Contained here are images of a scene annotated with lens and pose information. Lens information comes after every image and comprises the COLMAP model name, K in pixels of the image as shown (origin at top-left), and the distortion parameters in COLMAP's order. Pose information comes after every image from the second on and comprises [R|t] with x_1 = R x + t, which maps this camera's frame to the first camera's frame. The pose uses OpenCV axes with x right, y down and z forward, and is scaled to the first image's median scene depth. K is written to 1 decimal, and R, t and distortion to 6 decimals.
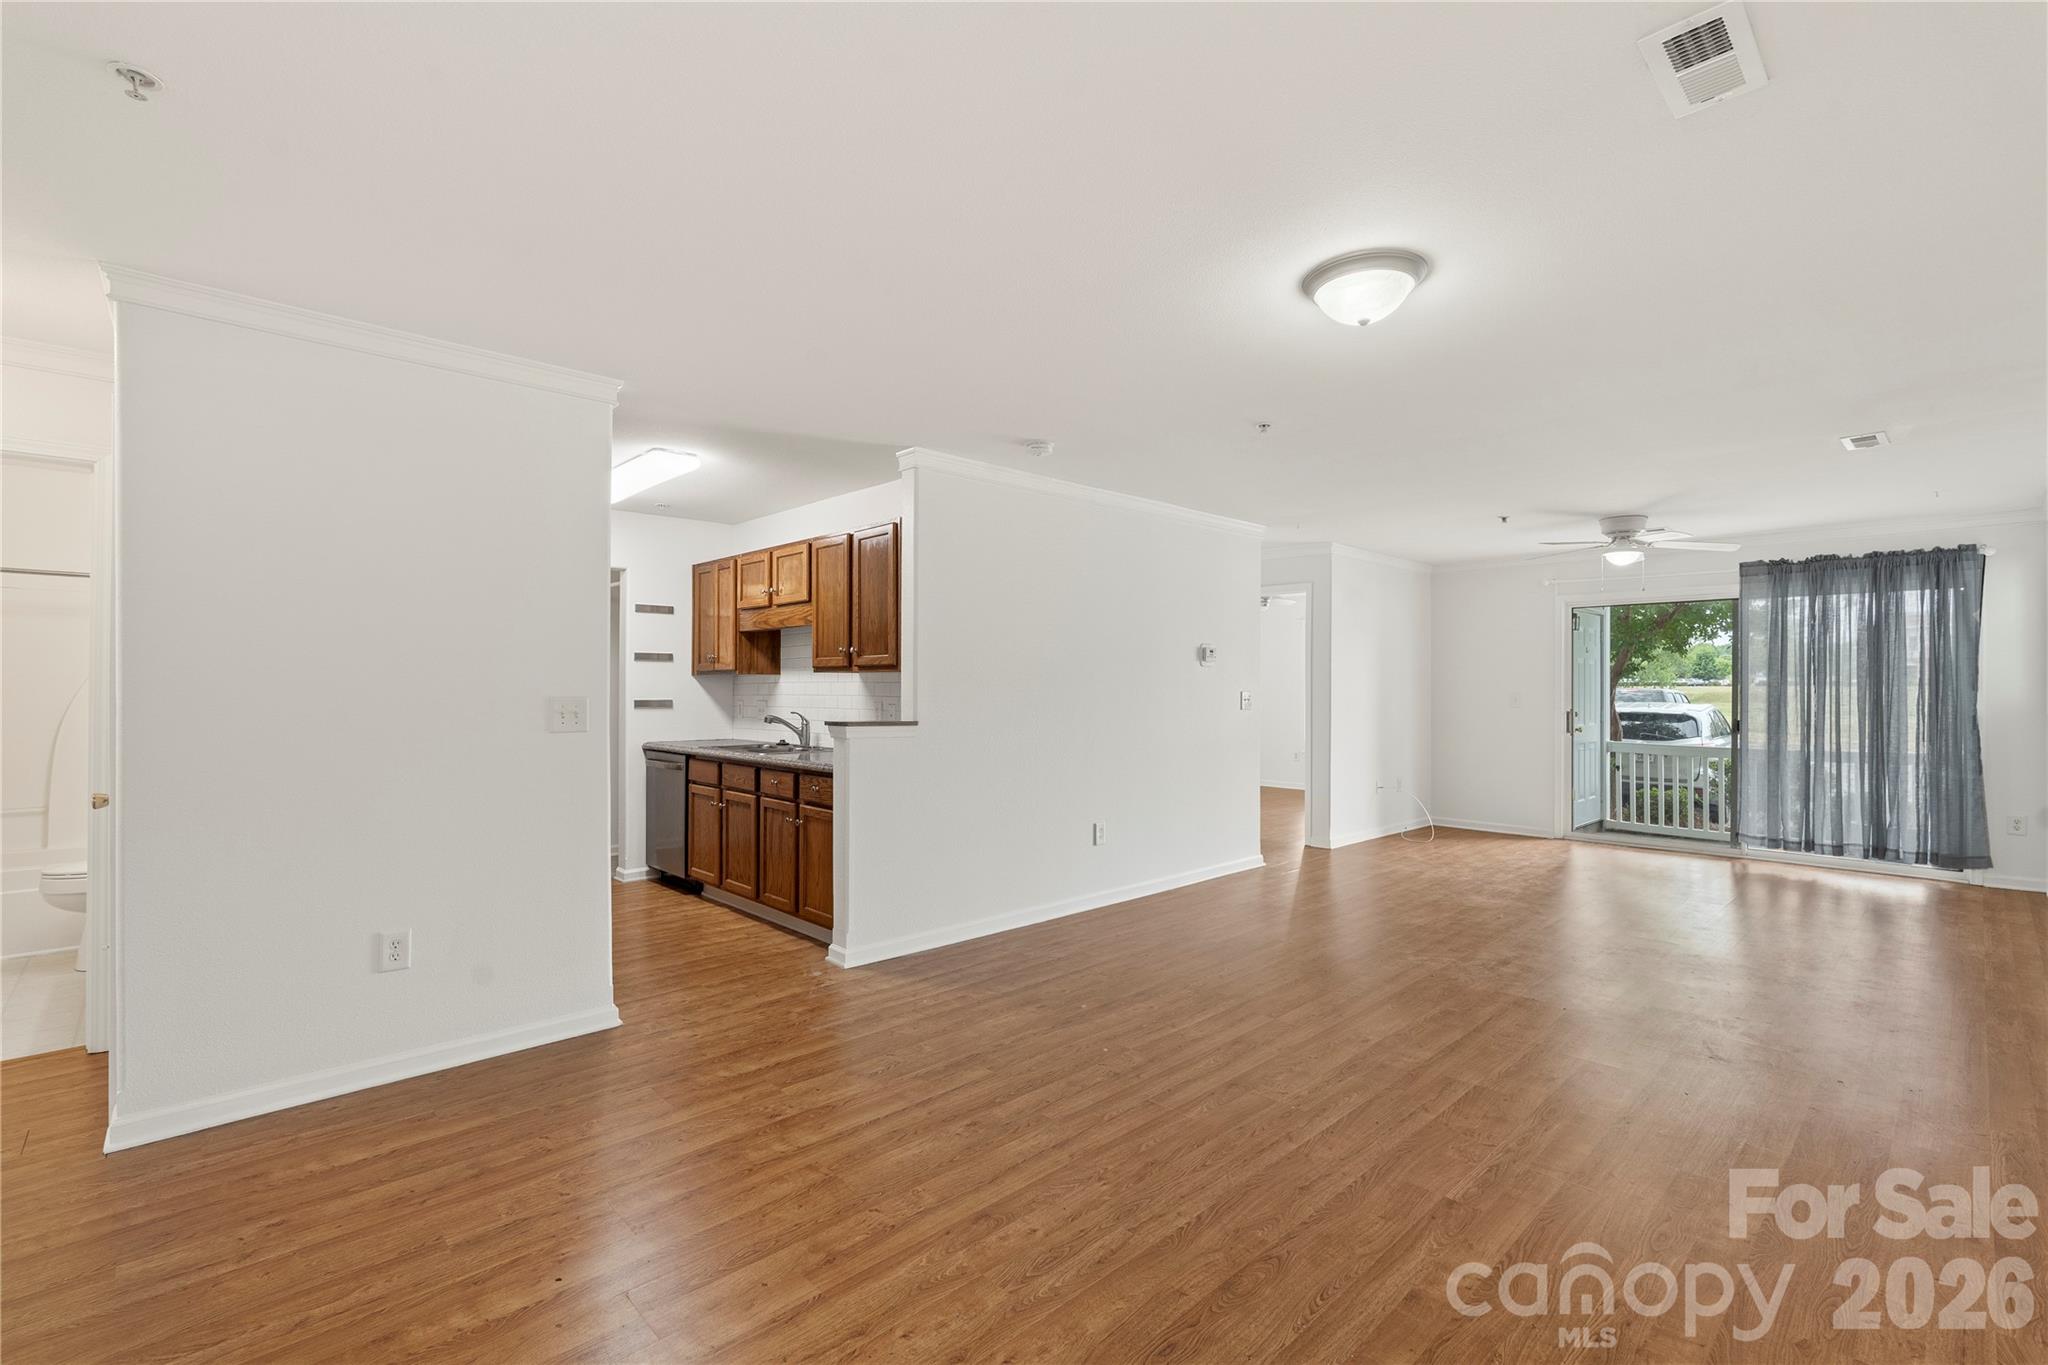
lens RADIAL K [[904.6, 0, 1024.5], [0, 904.6, 681.7], [0, 0, 1]] dist [-0.001992, 0.000140]
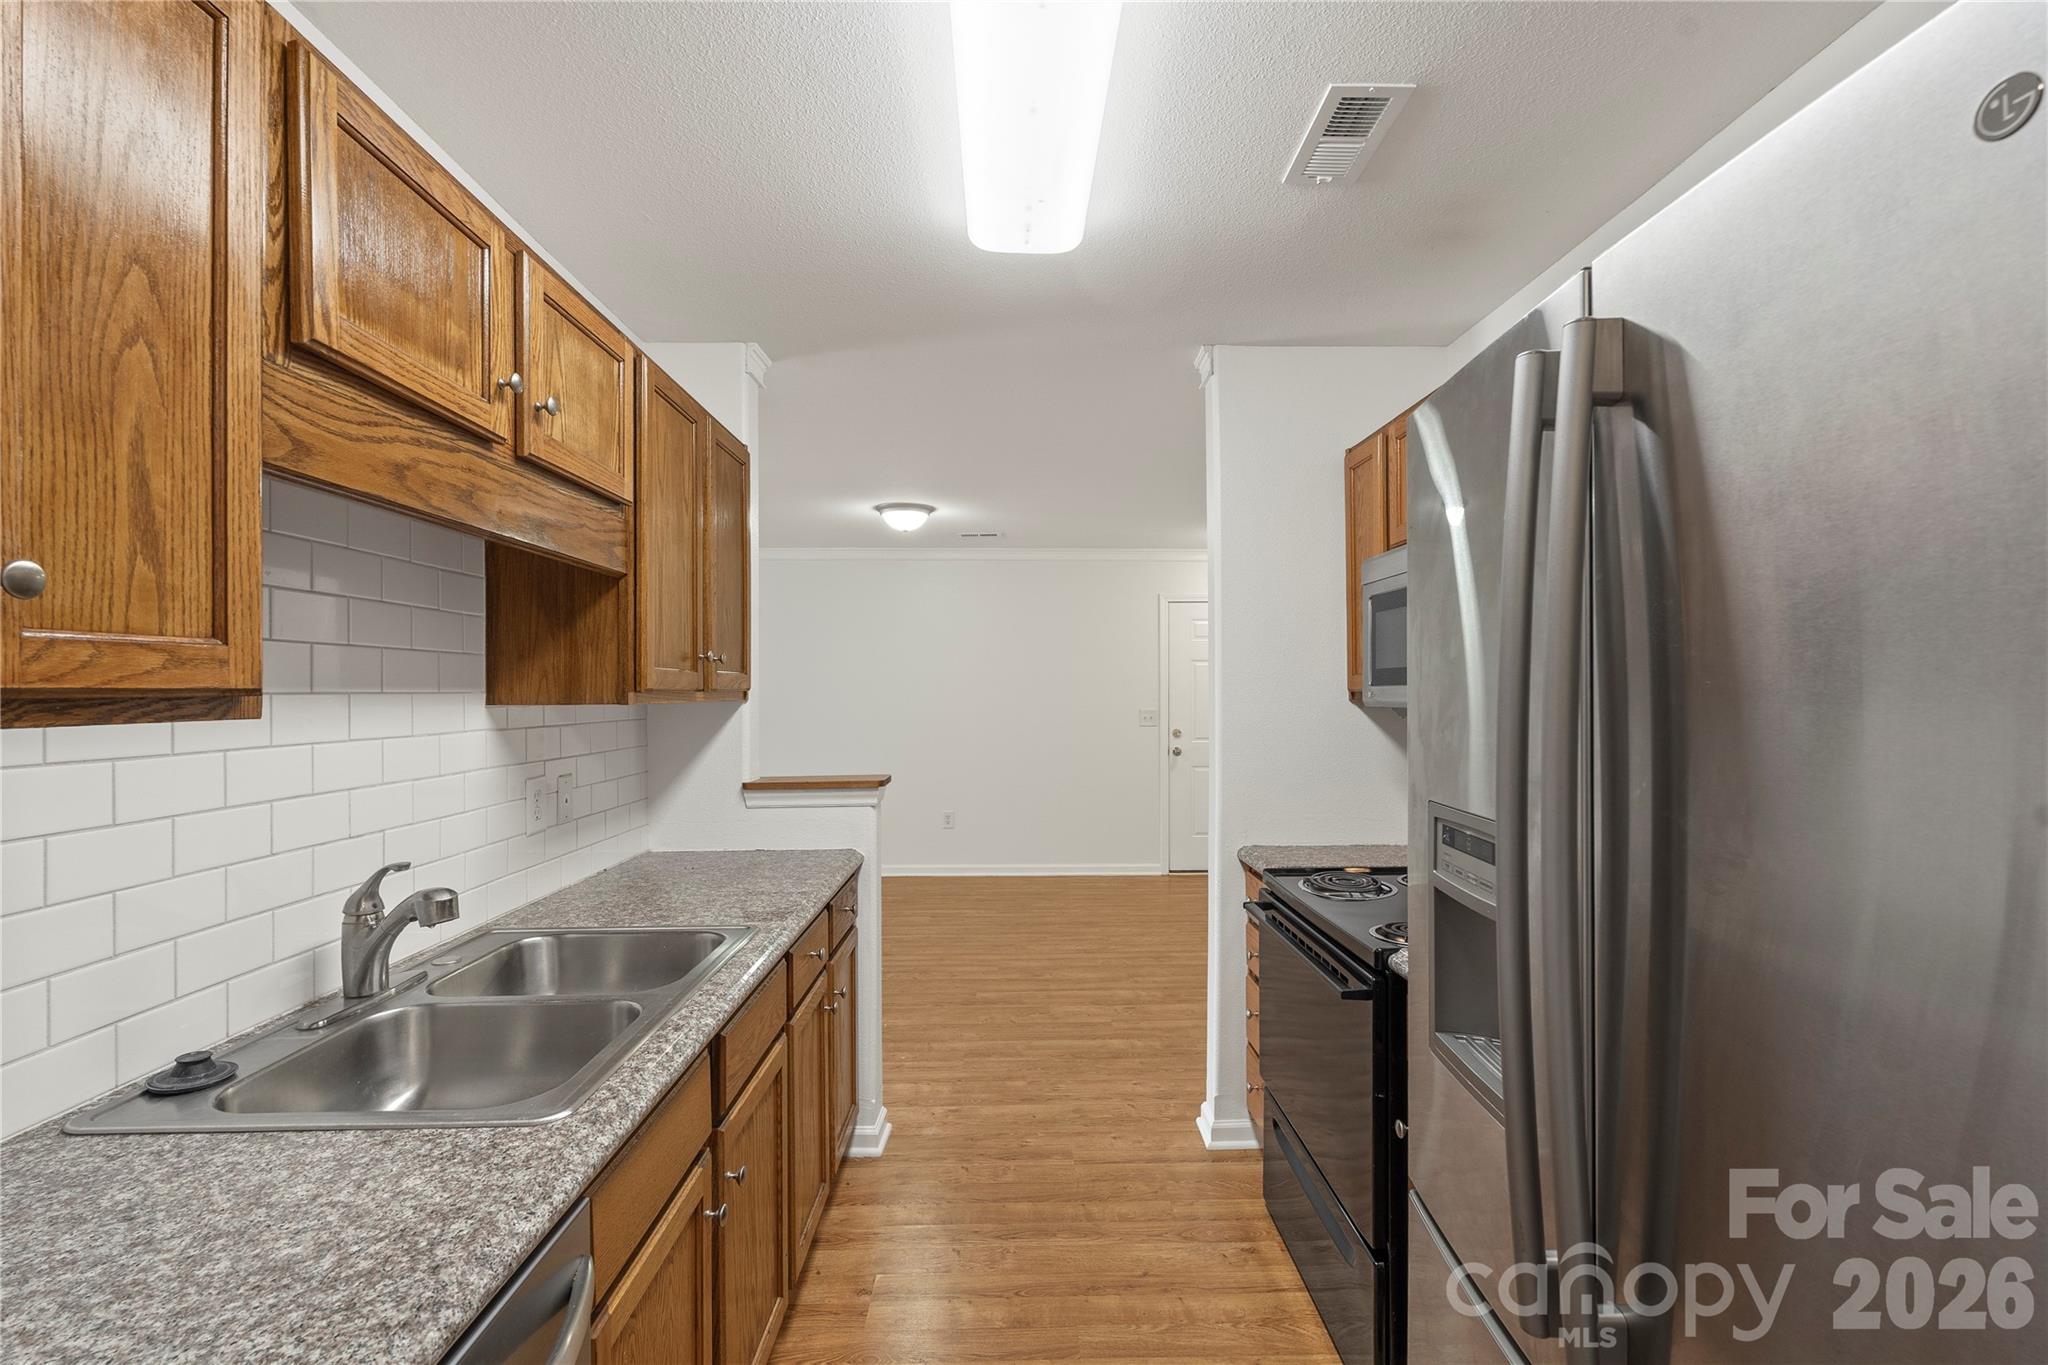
lens RADIAL K [[904.6, 0, 1024.5], [0, 904.6, 681.7], [0, 0, 1]] dist [-0.001992, 0.000140]
pose [[-0.739172, 0.005734, 0.673492, -0.563080], [-0.000841, 0.999955, -0.009437, -0.017117], [-0.673516, -0.007542, -0.739134, 1.088232]]
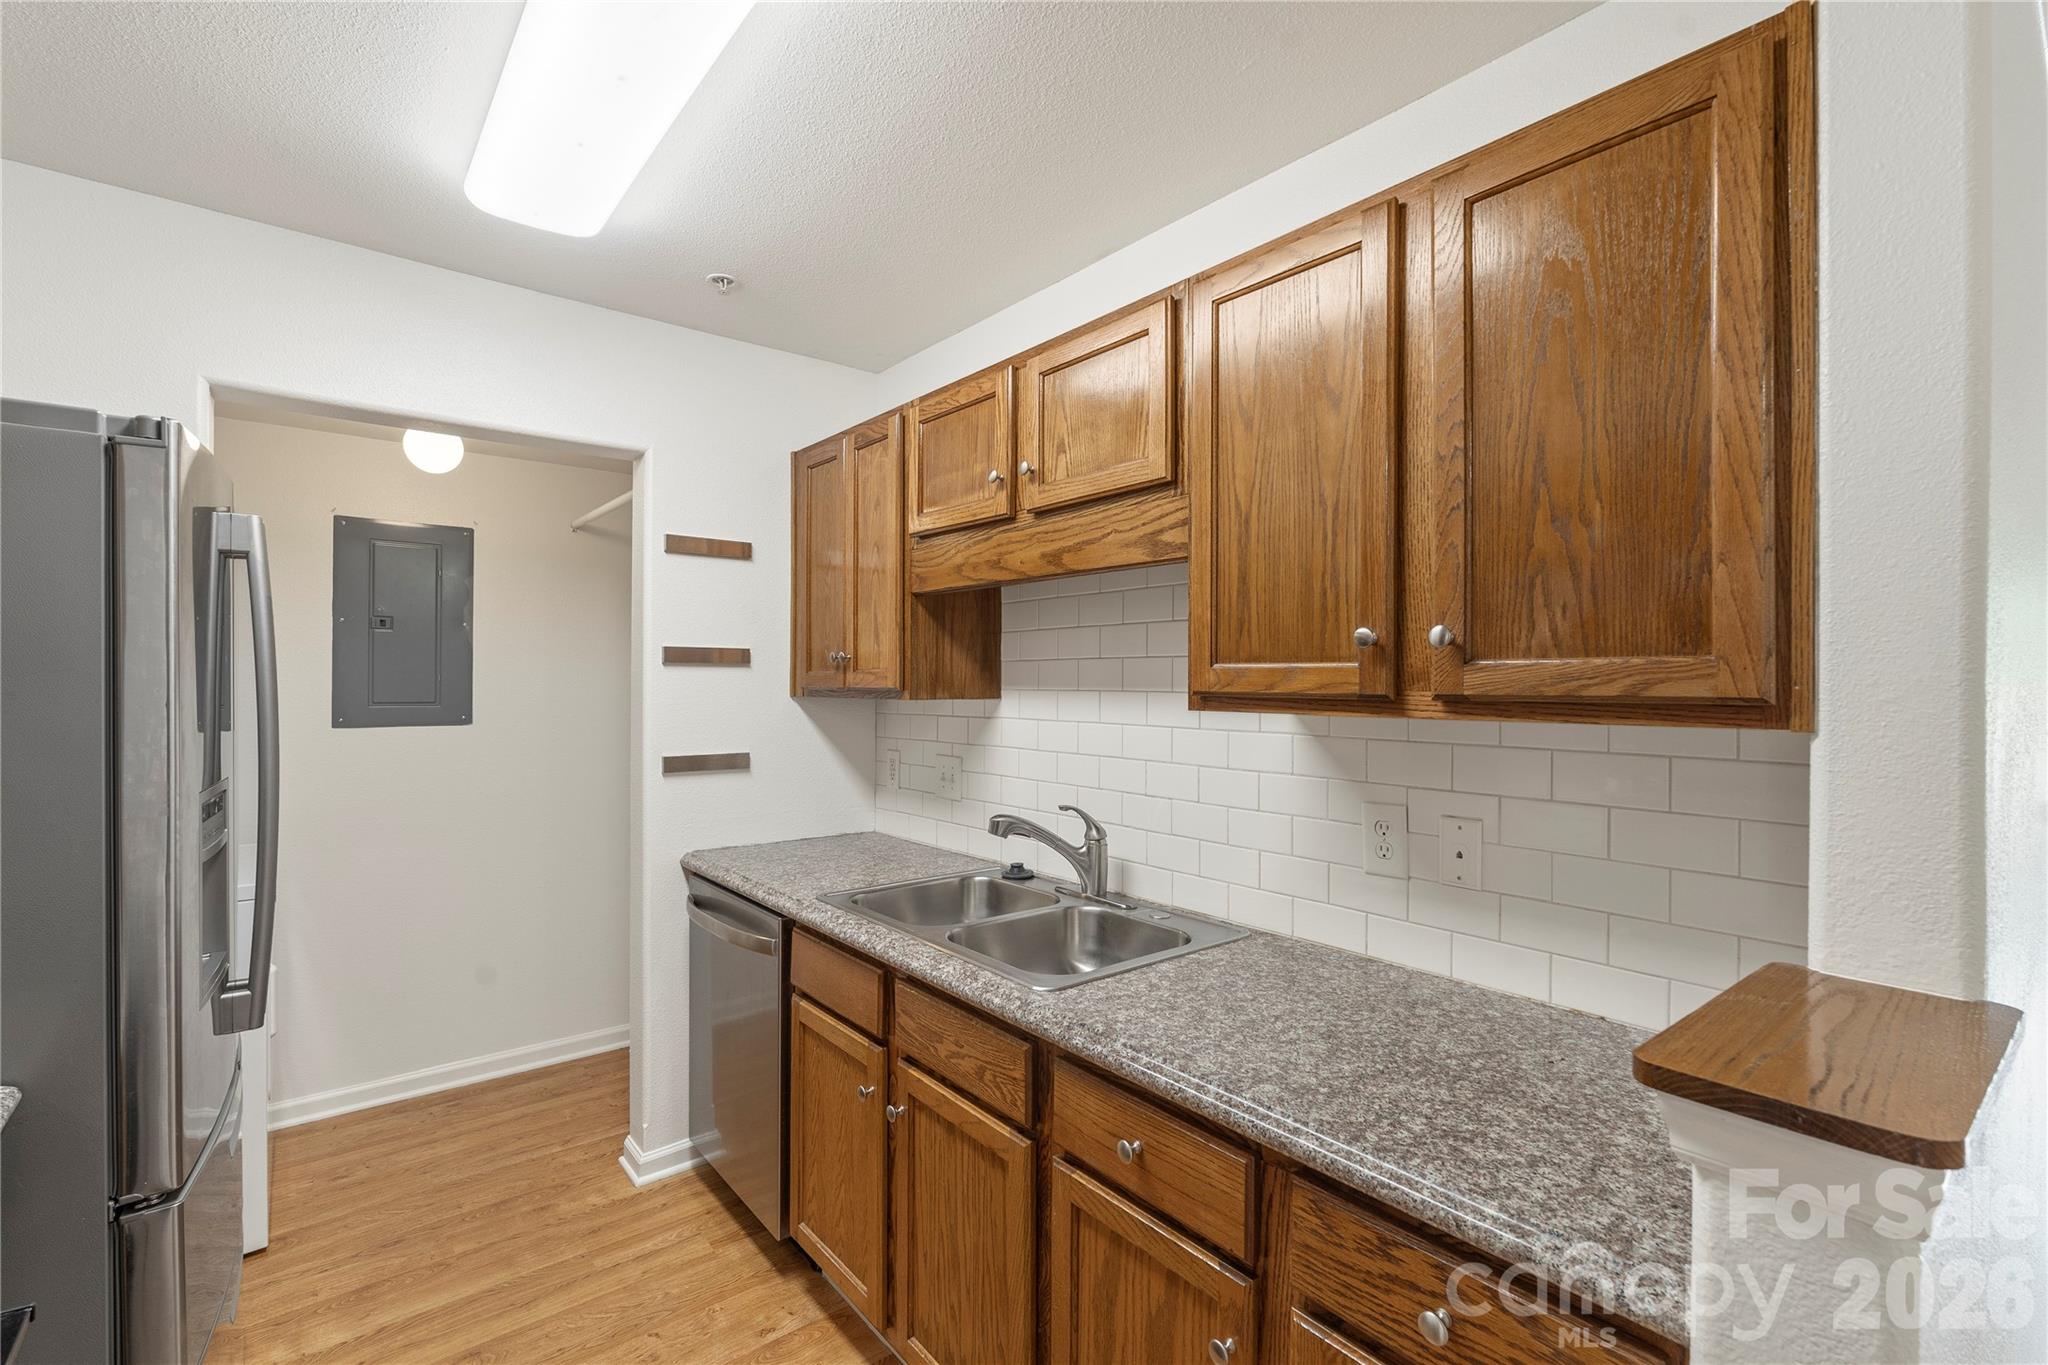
lens RADIAL K [[904.6, 0, 1024.5], [0, 904.6, 681.7], [0, 0, 1]] dist [-0.001992, 0.000140]
pose [[0.997155, 0.001368, -0.075370, -0.247401], [-0.000841, 0.999975, 0.007022, -0.020354], [0.075378, -0.006939, 0.997131, 0.635867]]
